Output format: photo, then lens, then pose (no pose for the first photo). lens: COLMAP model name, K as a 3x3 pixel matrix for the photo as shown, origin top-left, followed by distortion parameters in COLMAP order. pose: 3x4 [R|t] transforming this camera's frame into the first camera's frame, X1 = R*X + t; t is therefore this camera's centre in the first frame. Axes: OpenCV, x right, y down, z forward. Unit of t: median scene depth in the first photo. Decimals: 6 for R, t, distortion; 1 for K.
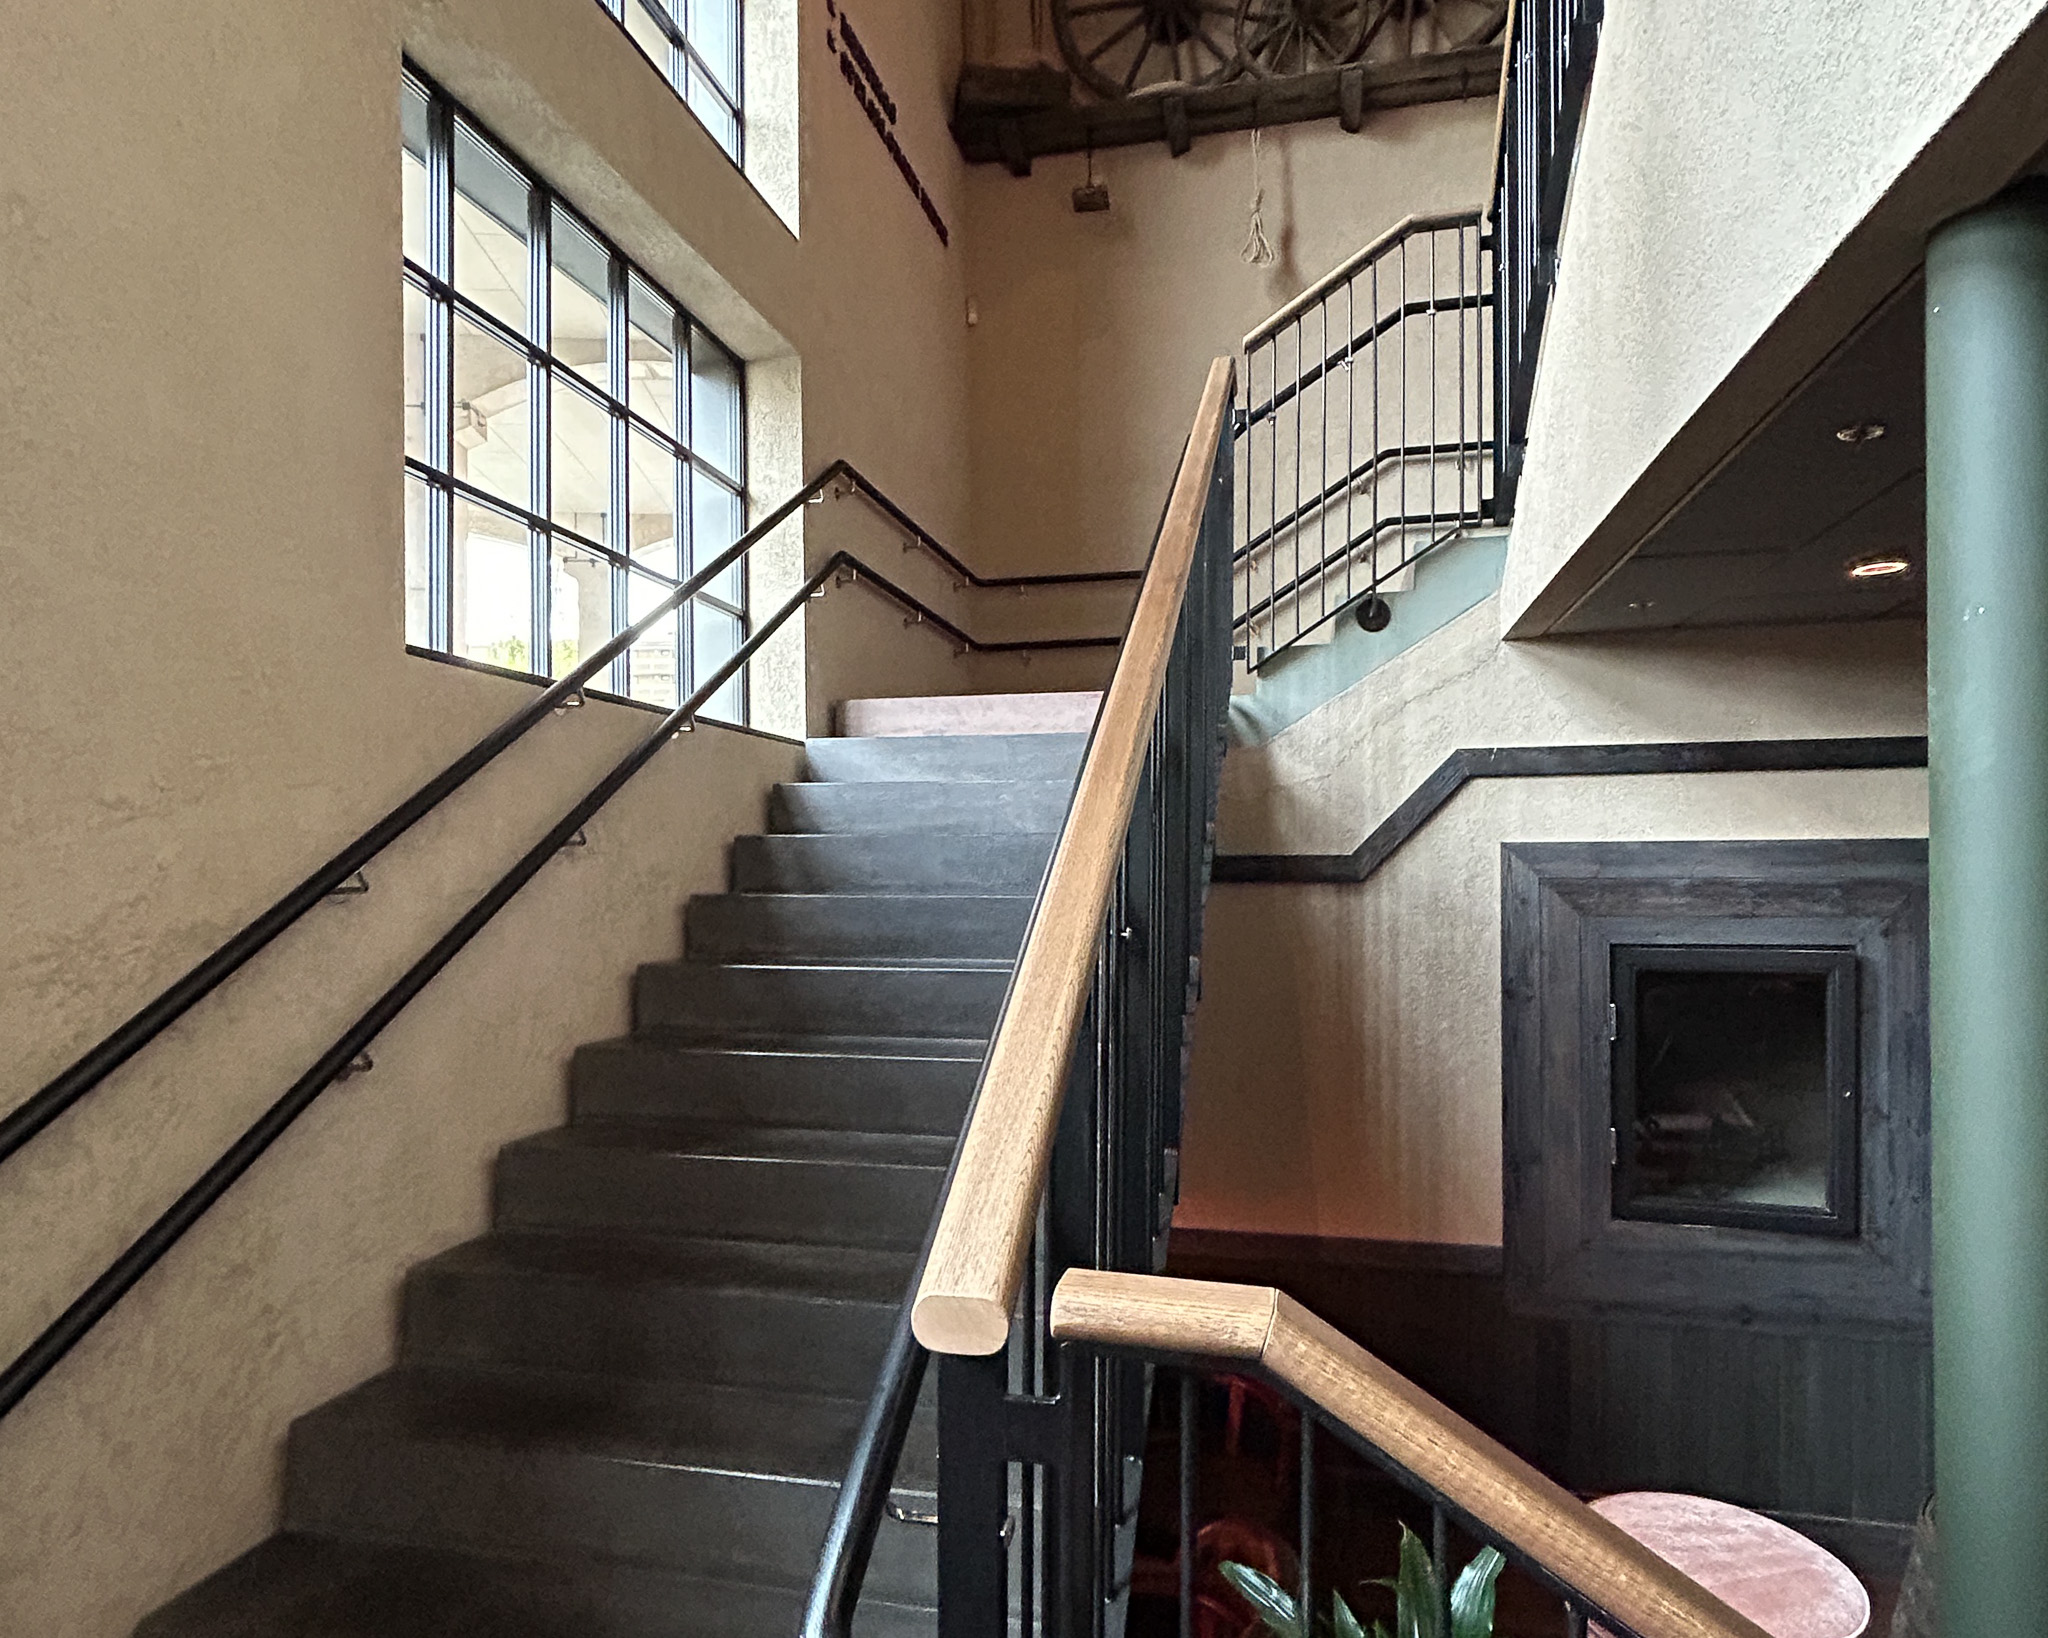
lens RADIAL K [[1199.2, 0, 1035.5], [0, 1199.2, 871.0], [0, 0, 1]] dist [-0.020975, 0.003028]
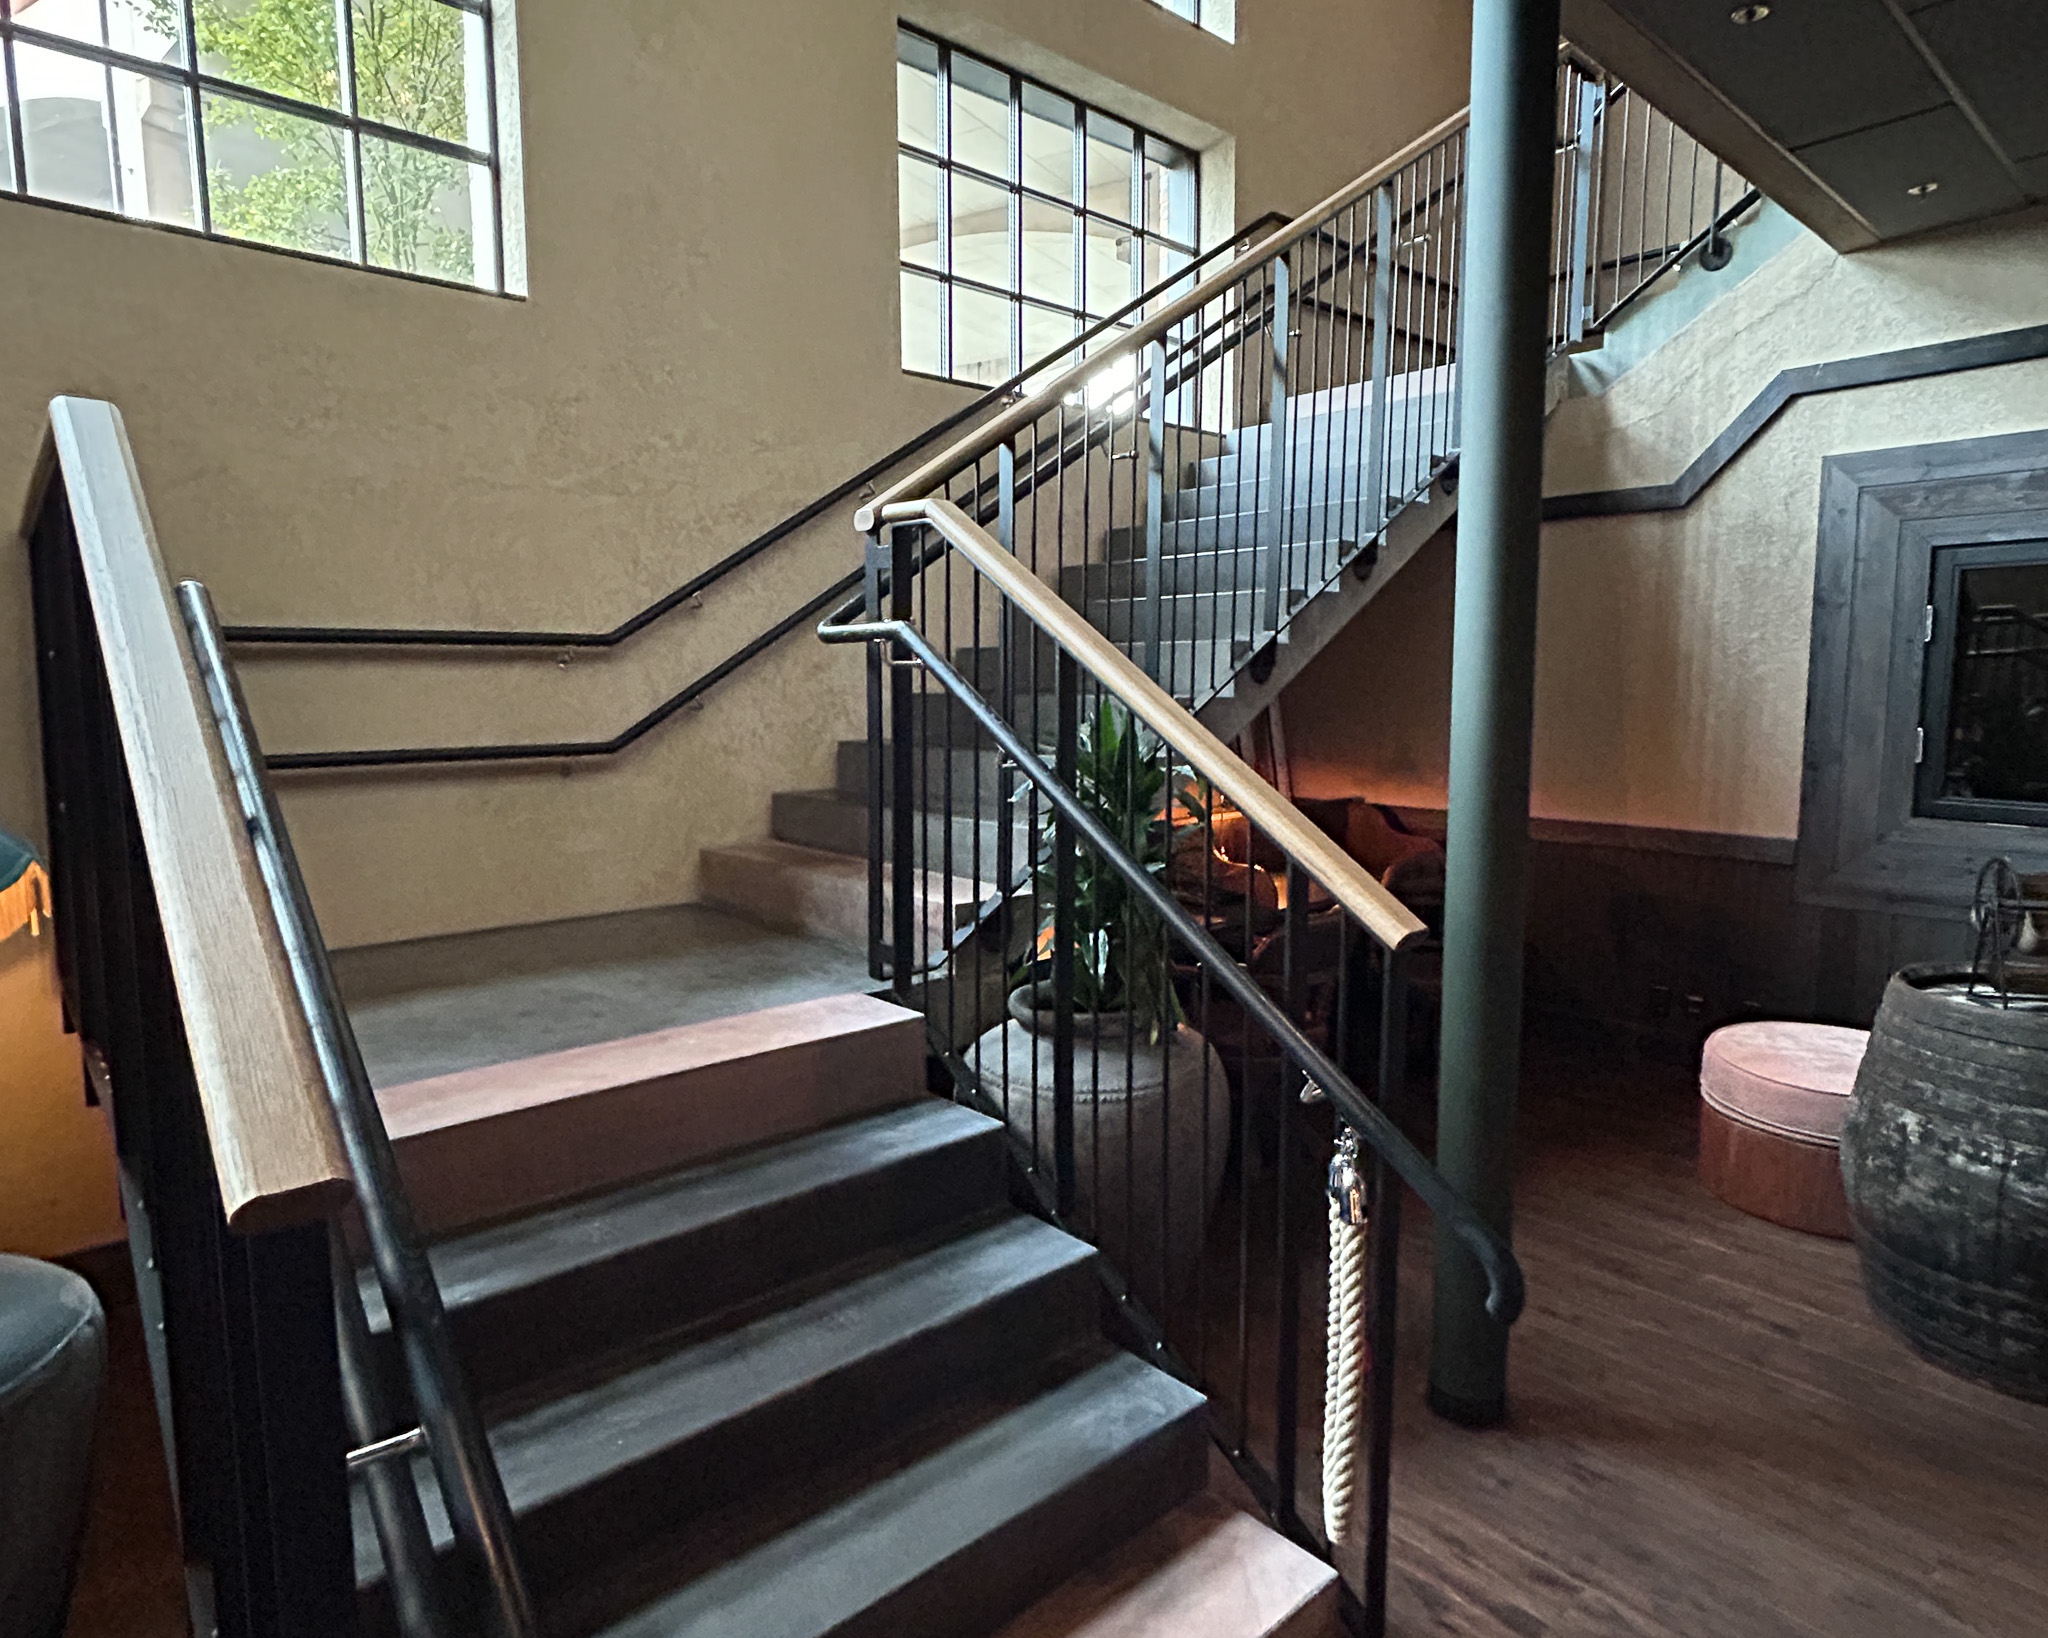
lens RADIAL K [[1199.2, 0, 1024.6], [0, 1199.2, 818.7], [0, 0, 1]] dist [-0.020975, 0.003028]
pose [[0.808038, 0.069963, -0.584961, 0.454904], [-0.001984, 0.993241, 0.116054, 0.172271], [0.589126, -0.092615, 0.802716, -0.275633]]
